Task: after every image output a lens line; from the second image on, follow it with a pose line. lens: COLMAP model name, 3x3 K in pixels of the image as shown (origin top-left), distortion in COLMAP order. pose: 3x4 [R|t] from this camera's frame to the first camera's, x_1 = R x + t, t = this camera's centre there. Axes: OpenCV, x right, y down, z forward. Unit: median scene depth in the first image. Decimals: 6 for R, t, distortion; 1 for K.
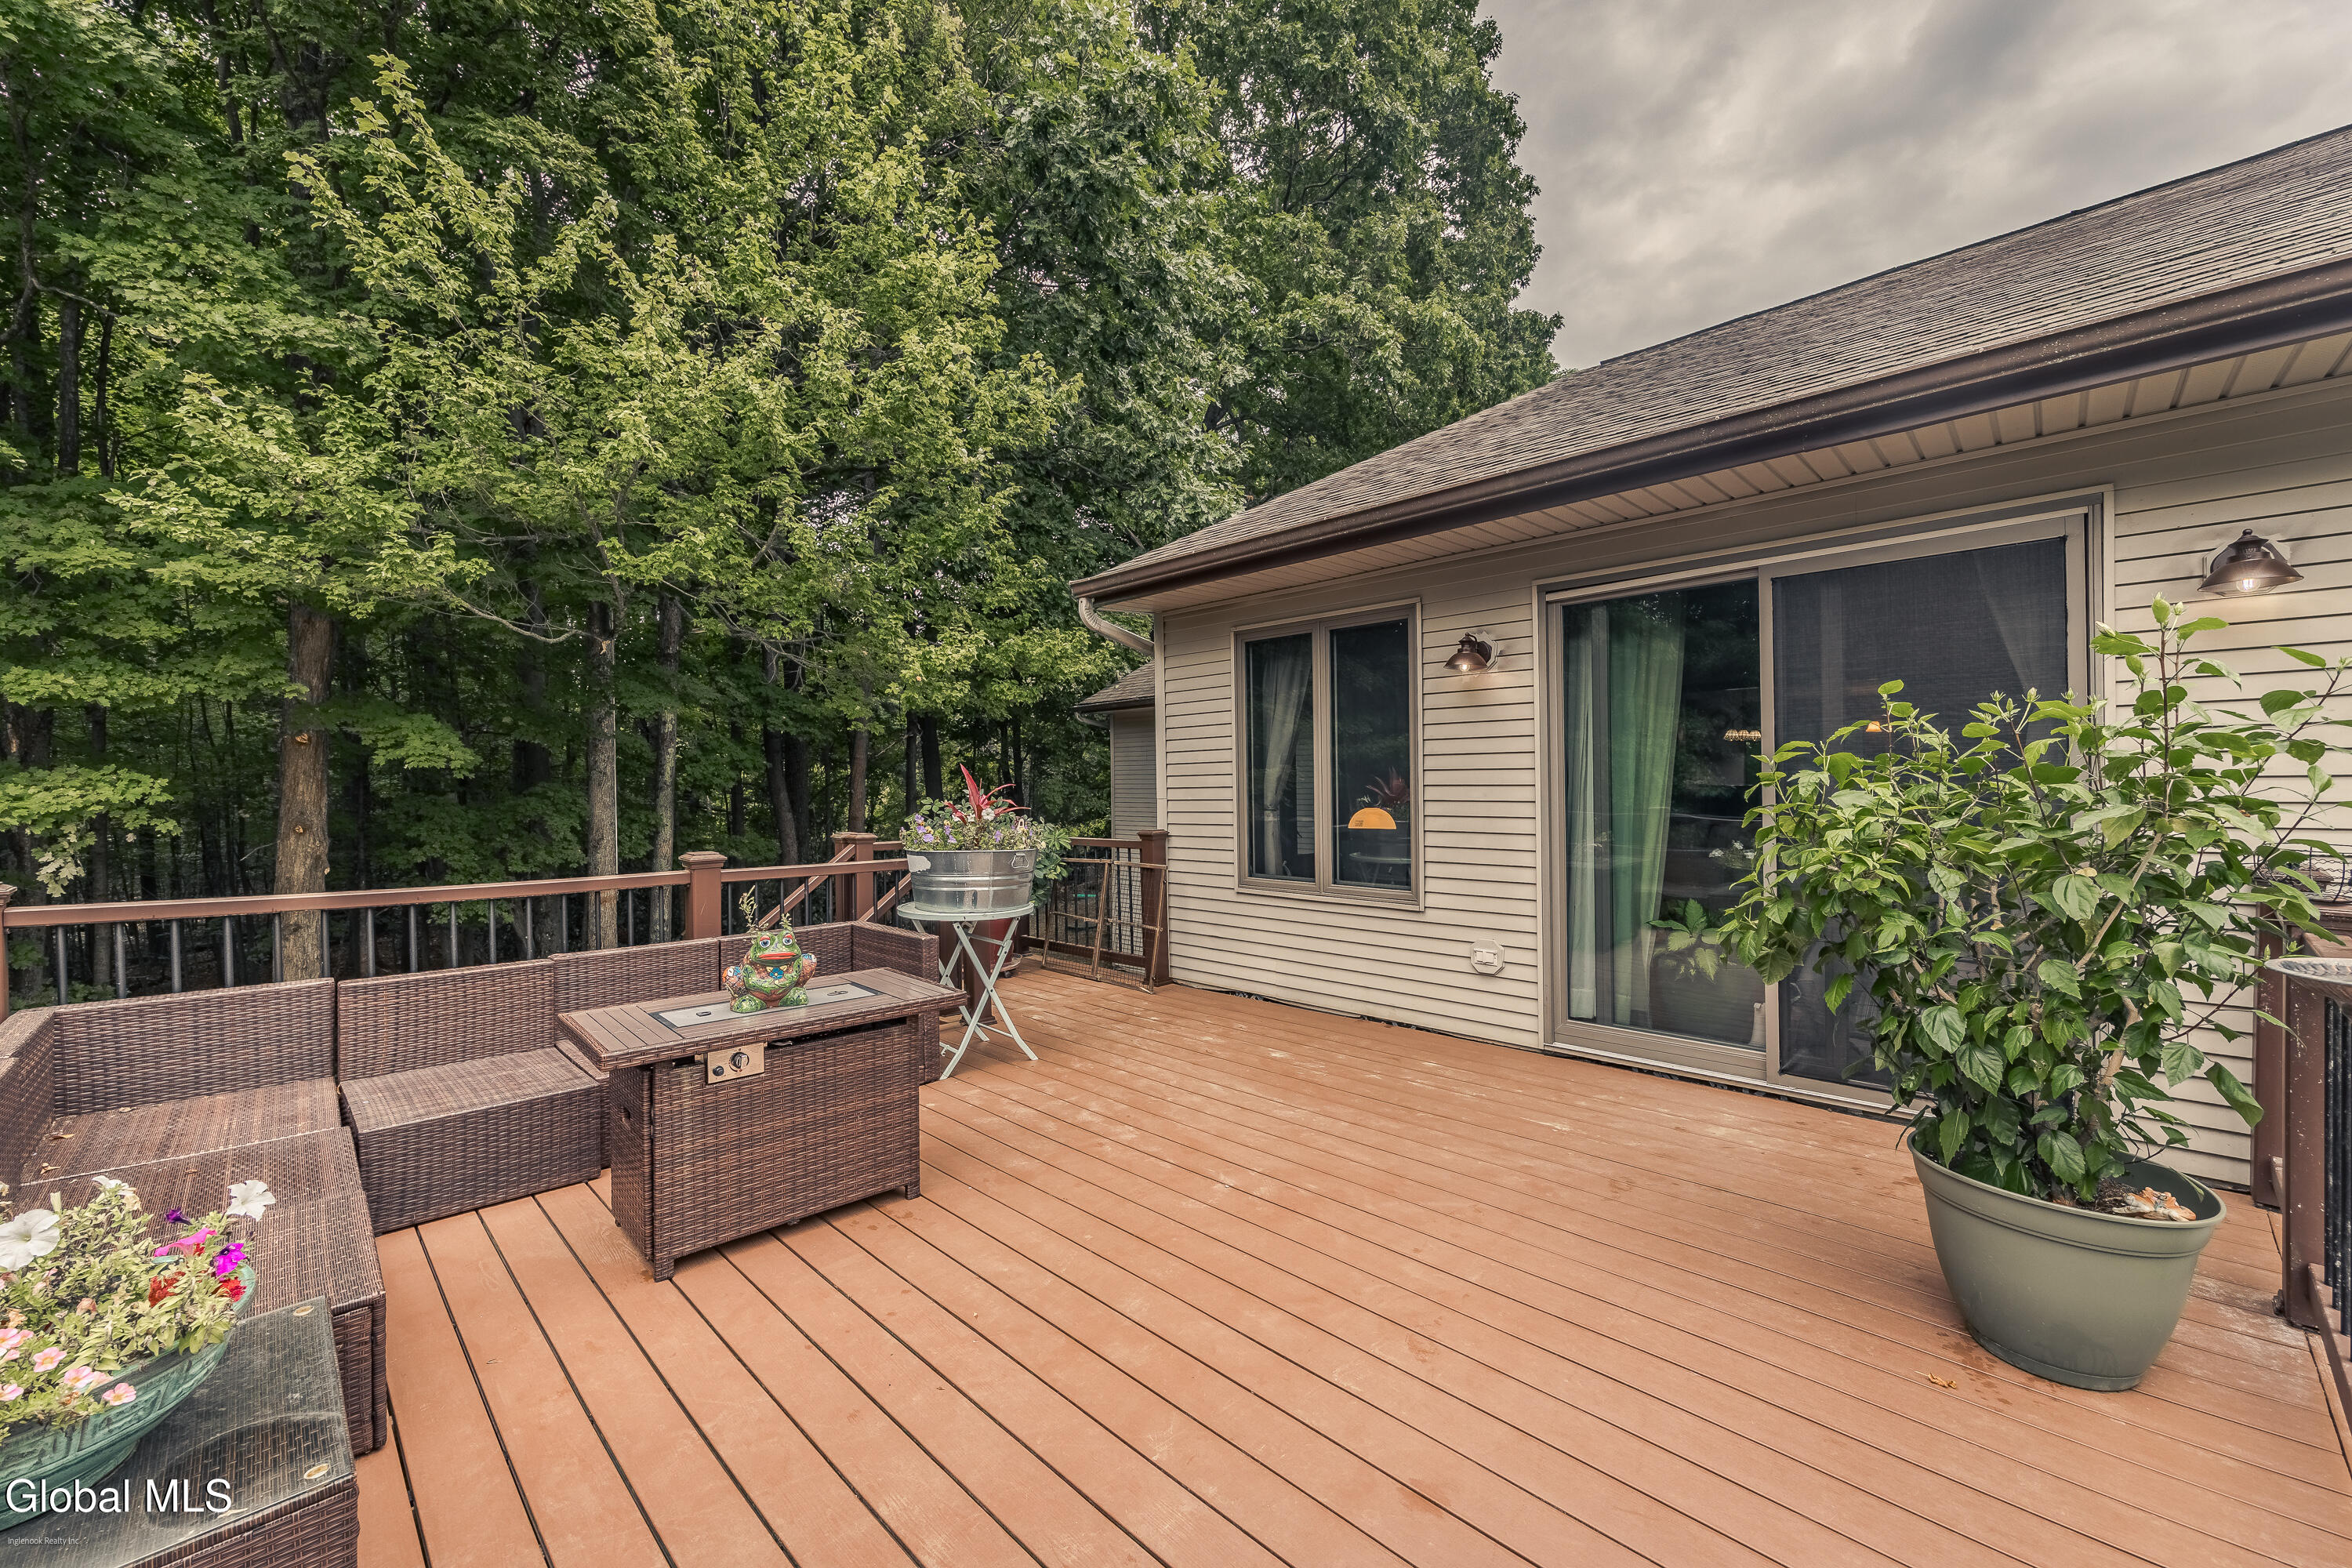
lens RADIAL K [[945.8, 0, 1174.0], [0, 945.8, 776.8], [0, 0, 1]] dist [-0.001028, -0.000047]
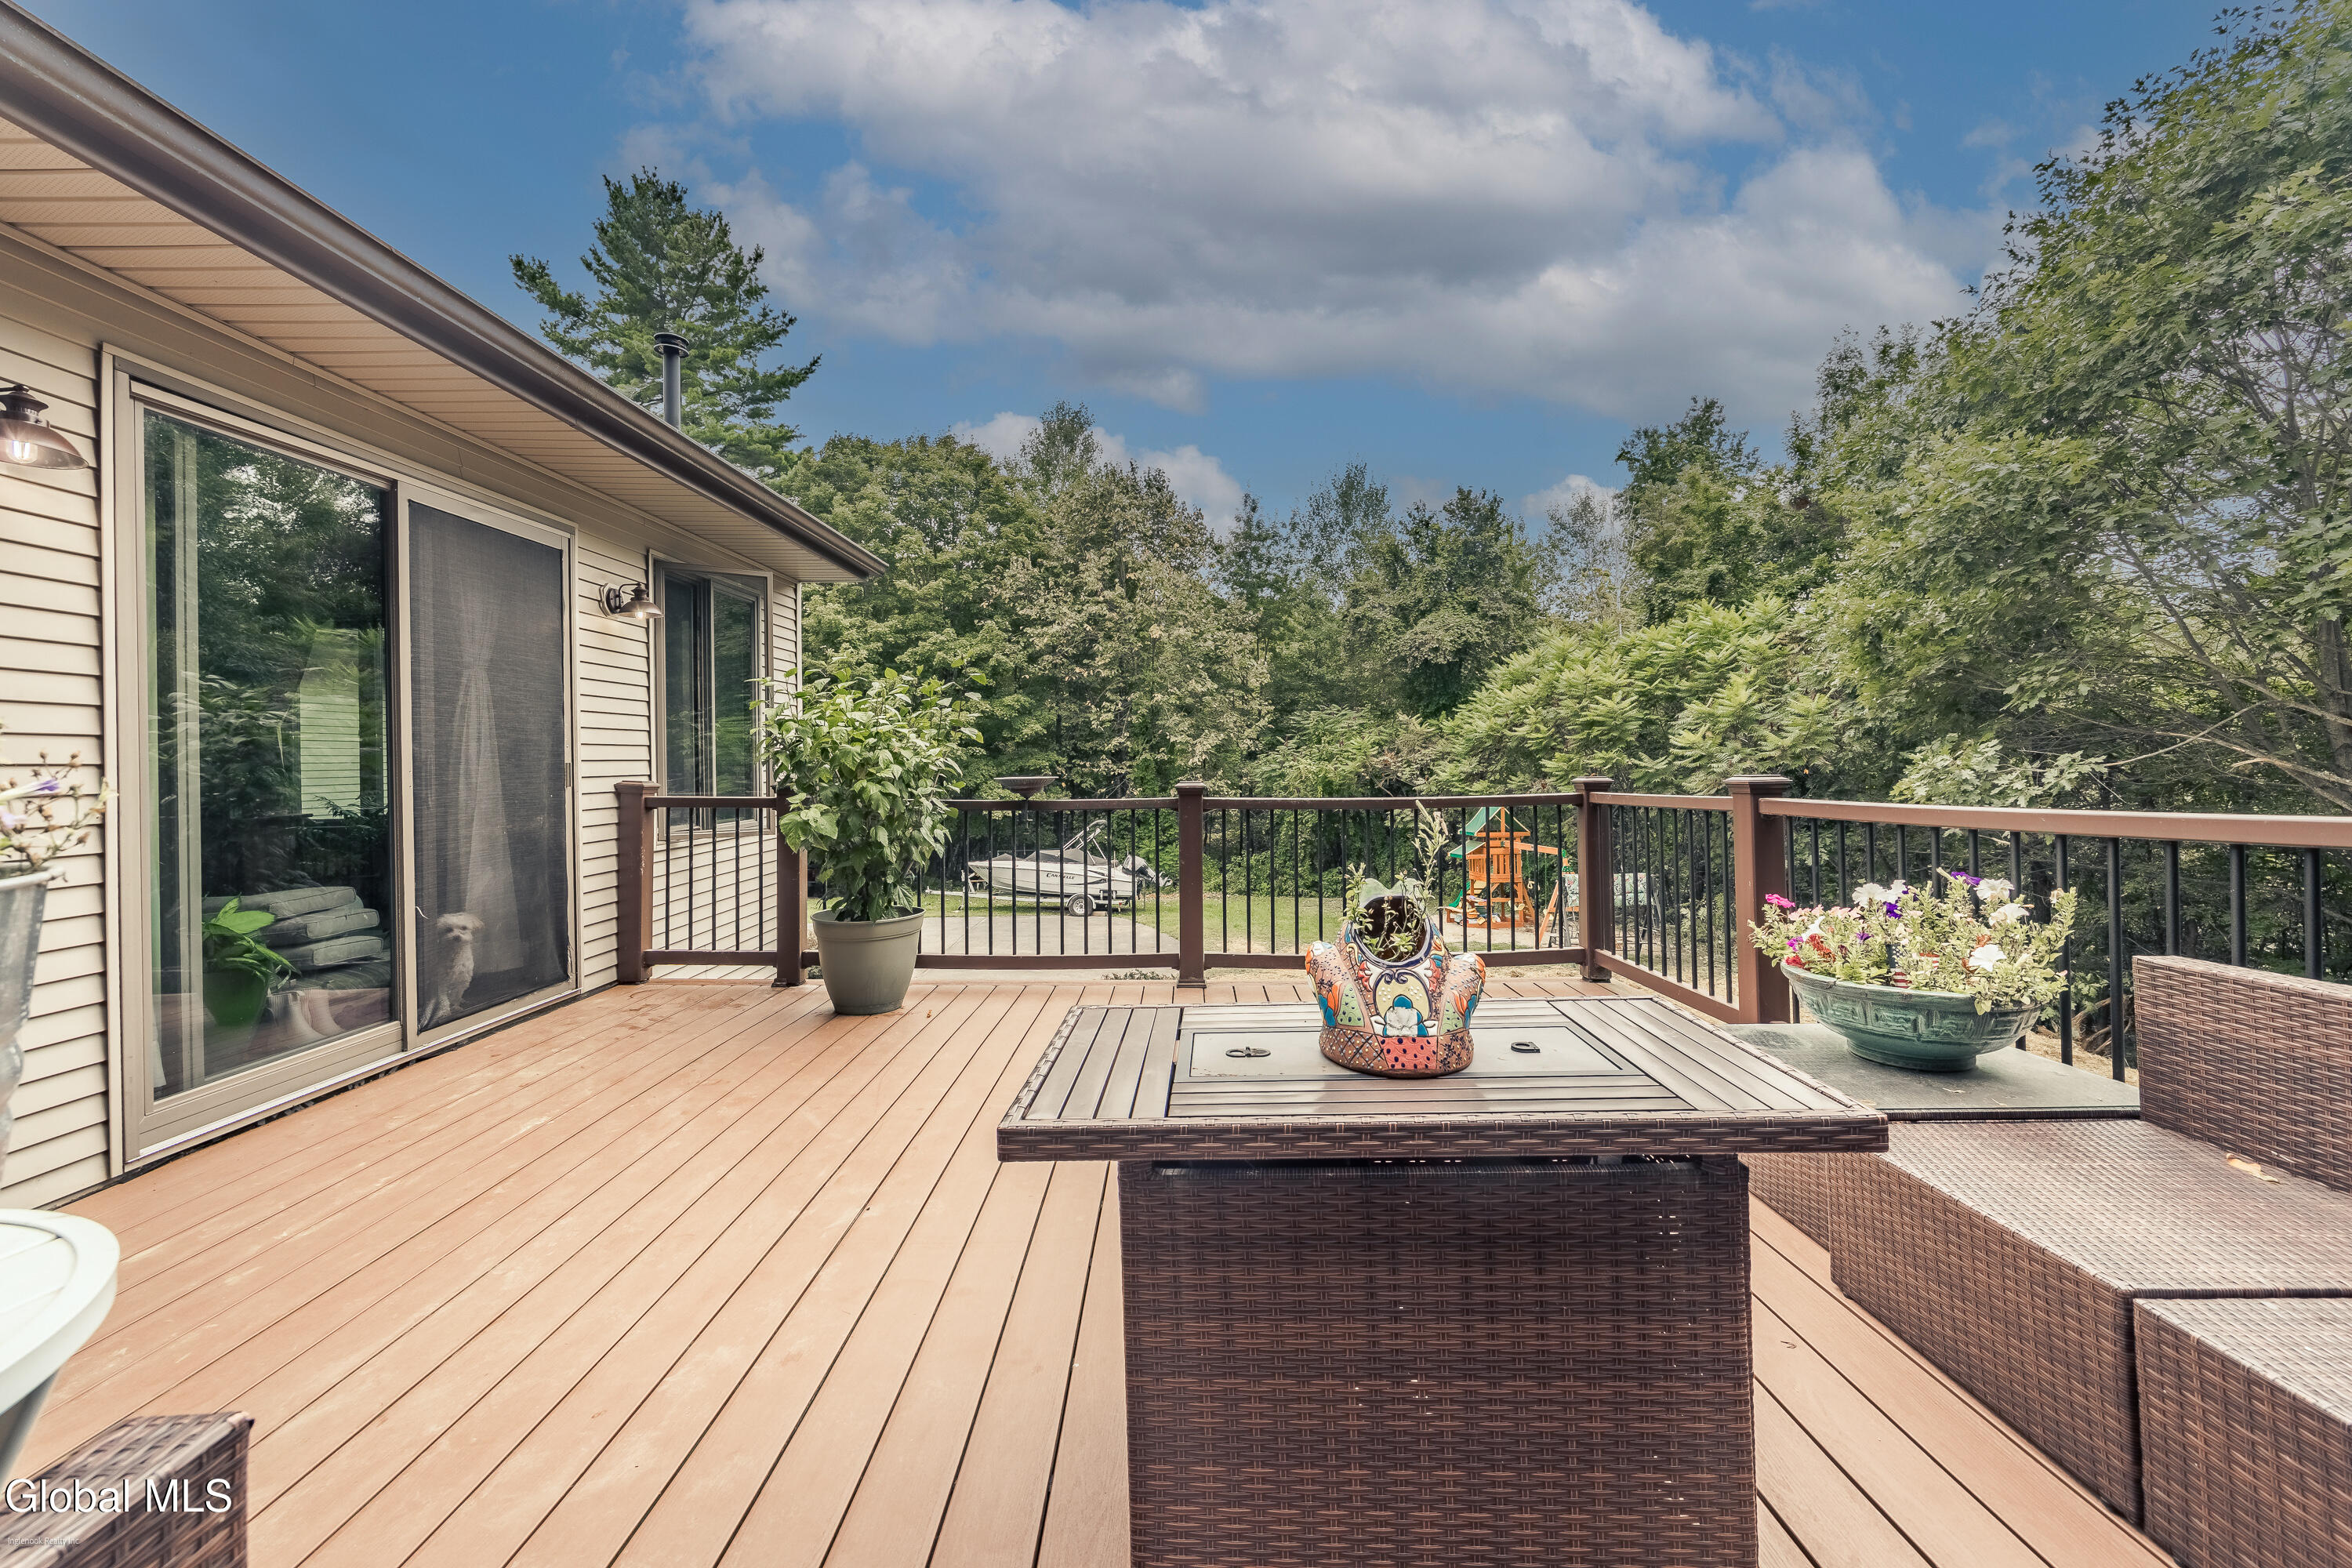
lens RADIAL K [[945.8, 0, 1180.5], [0, 945.8, 767.3], [0, 0, 1]] dist [-0.001028, -0.000047]
pose [[-0.706422, 0.022576, 0.707431, -0.582128], [0.028469, 0.999589, -0.003471, 0.081098], [-0.707218, 0.017688, -0.706774, 1.190234]]
